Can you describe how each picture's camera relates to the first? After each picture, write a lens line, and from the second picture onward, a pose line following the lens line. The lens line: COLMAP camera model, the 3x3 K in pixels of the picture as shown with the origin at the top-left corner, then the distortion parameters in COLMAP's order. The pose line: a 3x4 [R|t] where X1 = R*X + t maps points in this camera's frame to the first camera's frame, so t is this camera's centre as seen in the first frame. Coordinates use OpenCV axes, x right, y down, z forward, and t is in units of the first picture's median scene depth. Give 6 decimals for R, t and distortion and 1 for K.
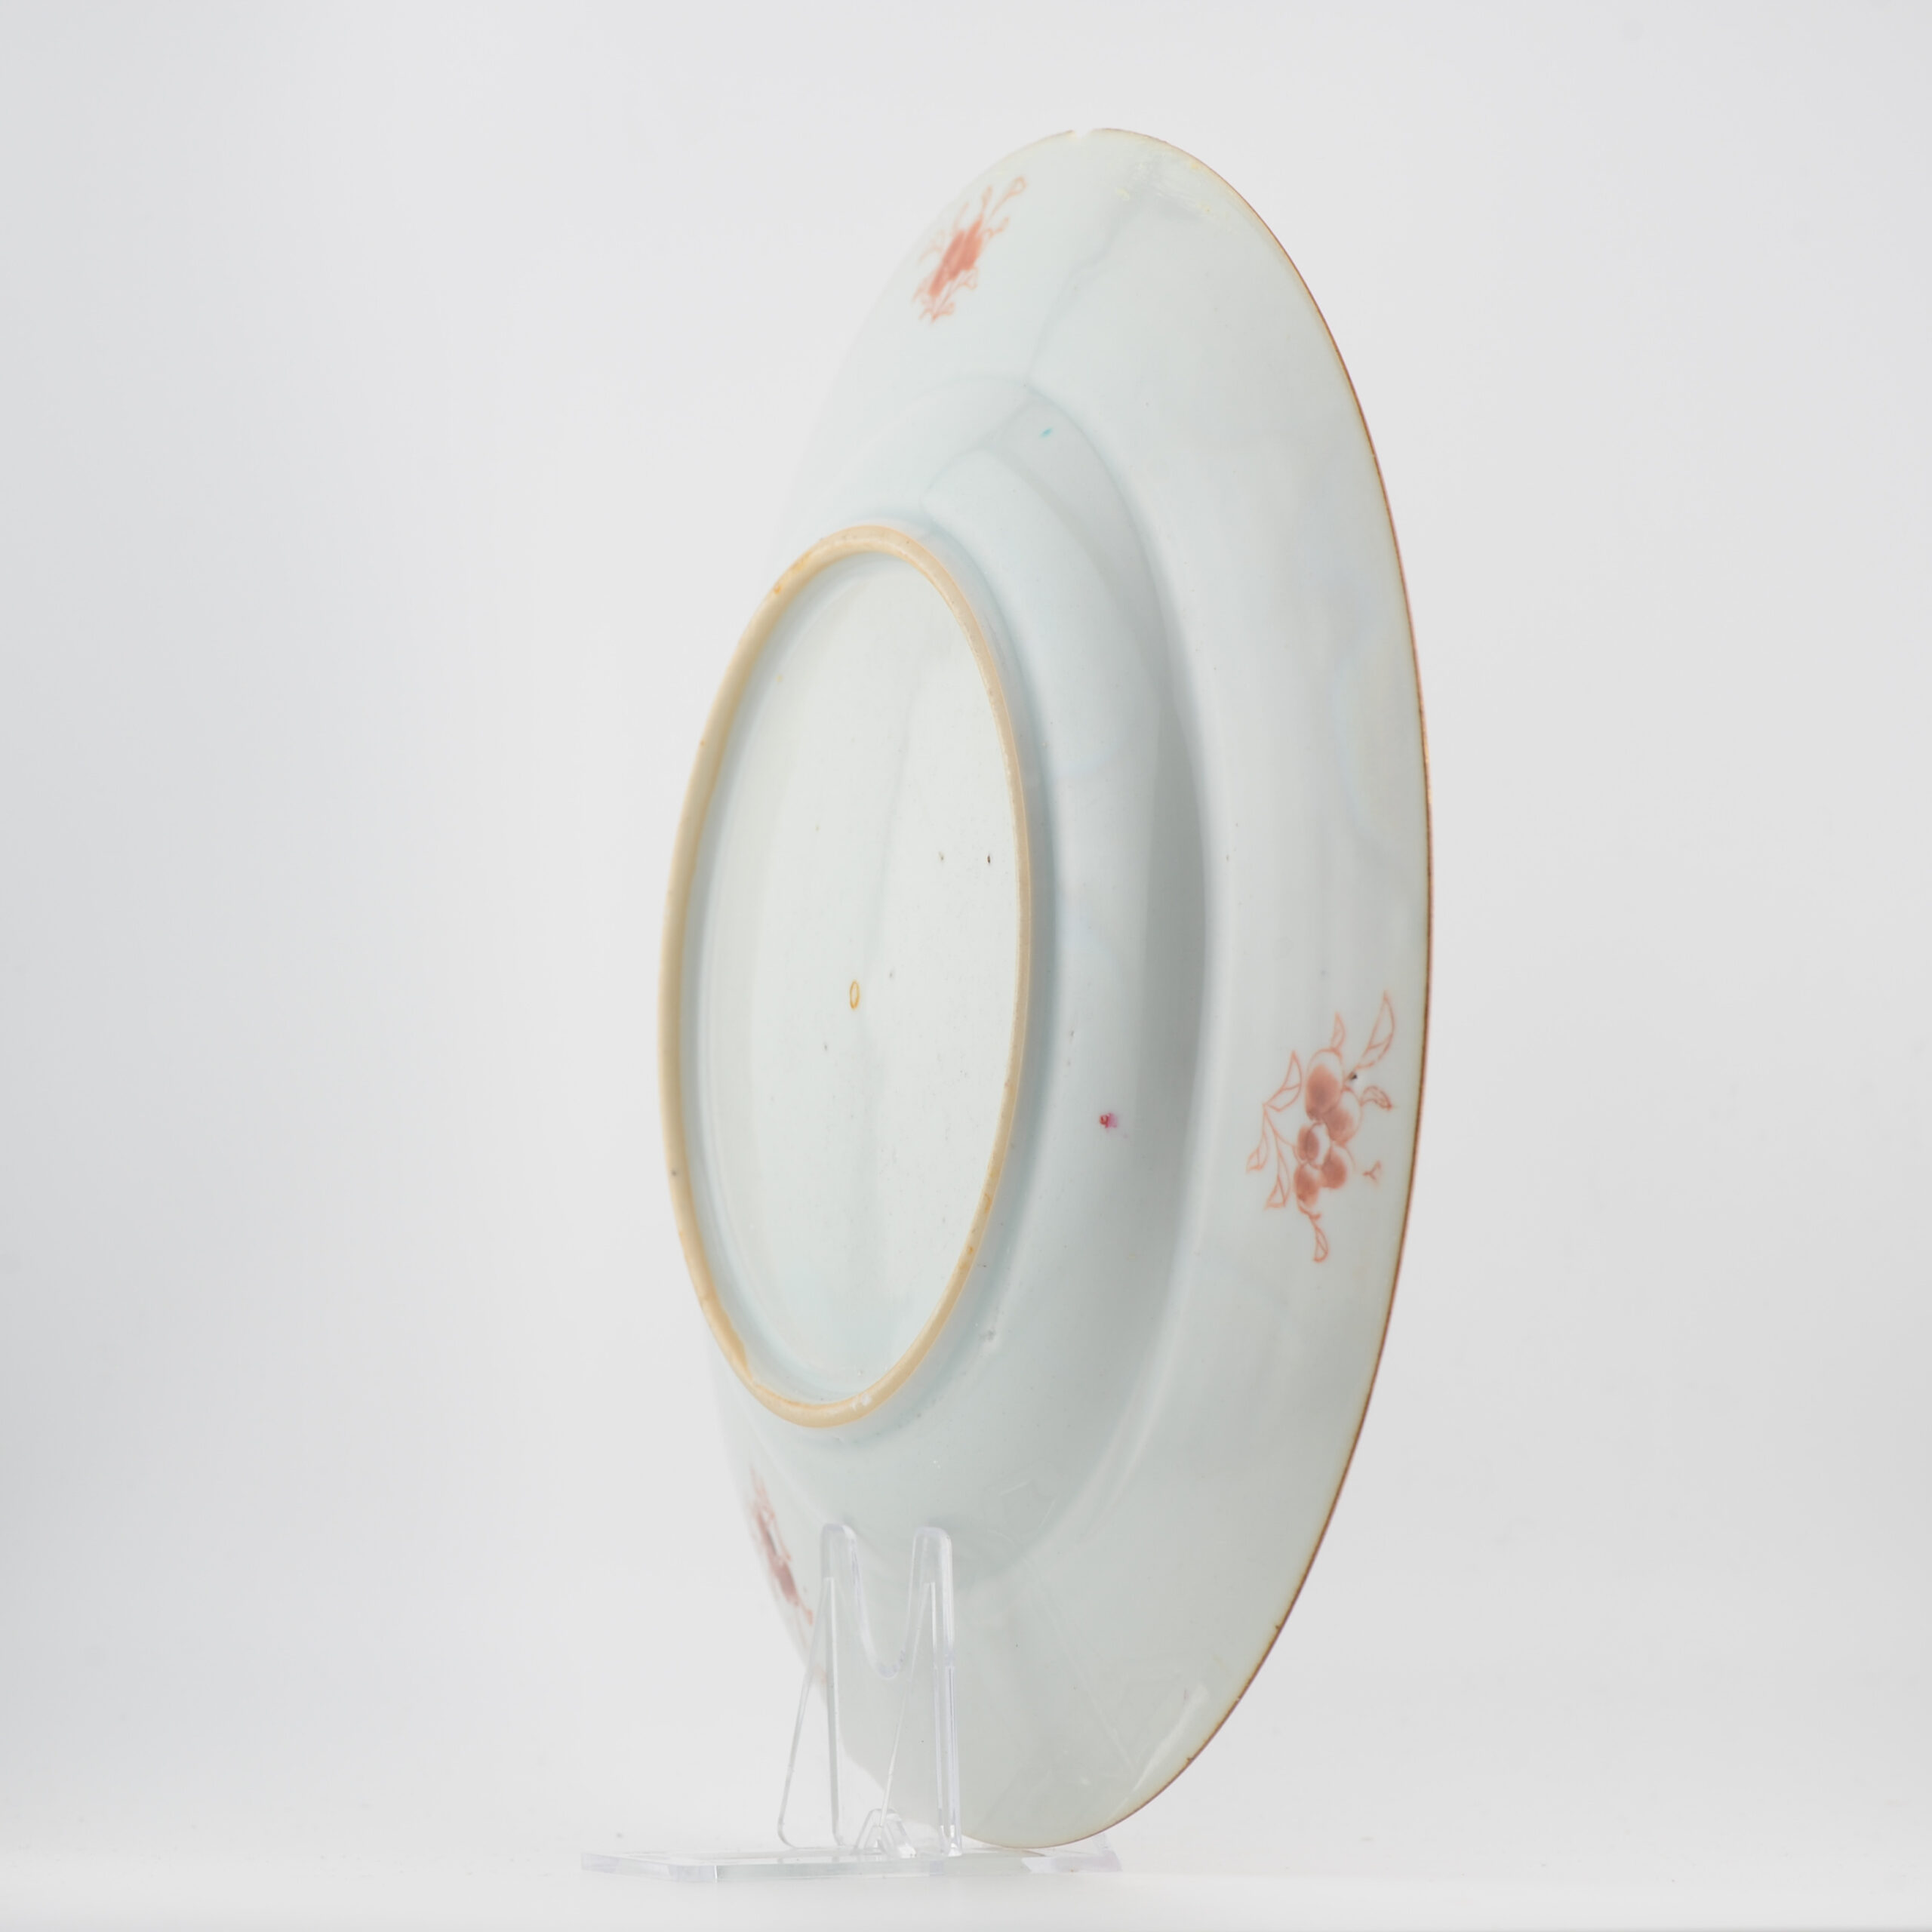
lens RADIAL K [[9072.4, 0, 965.3], [0, 9072.4, 966.8], [0, 0, 1]] dist [-0.163009, 0.000000]
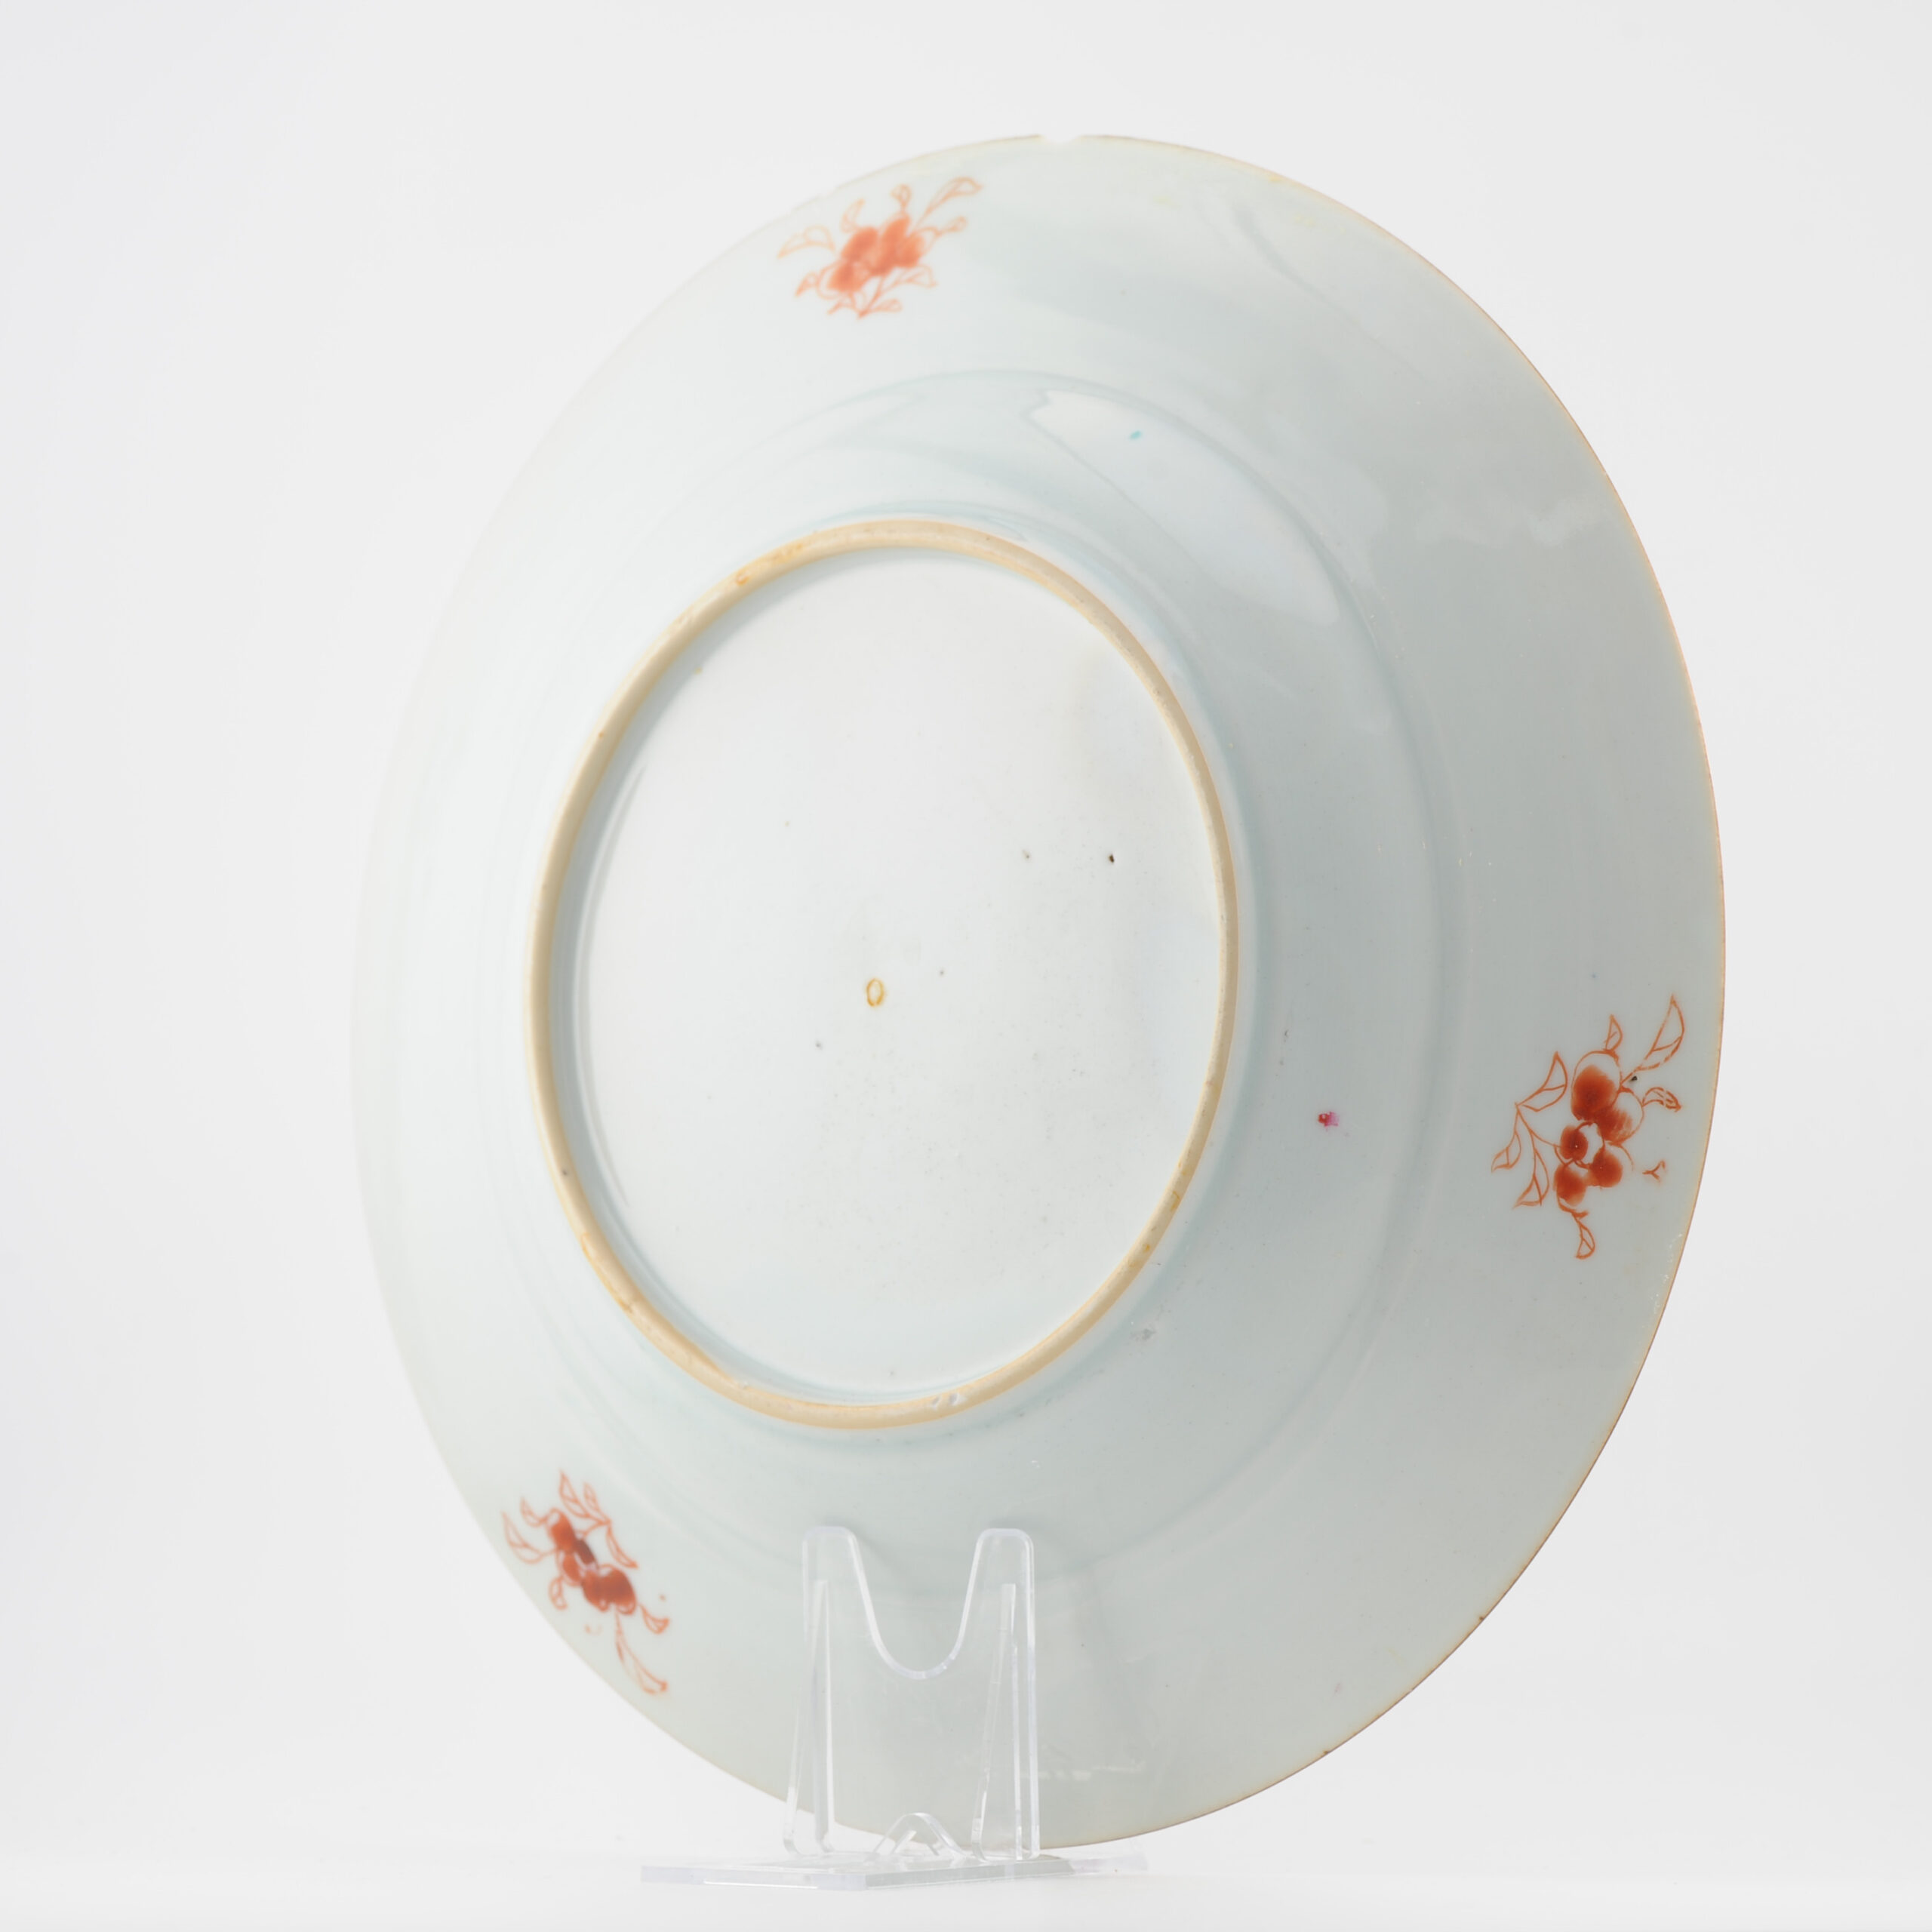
lens RADIAL K [[9072.4, 0, 962.7], [0, 9072.4, 957.4], [0, 0, 1]] dist [-0.163009, 0.000000]
pose [[0.887865, 0.018285, 0.459741, -0.493811], [-0.014442, 0.999825, -0.011875, 0.011701], [-0.459878, 0.003903, 0.887974, 0.123336]]
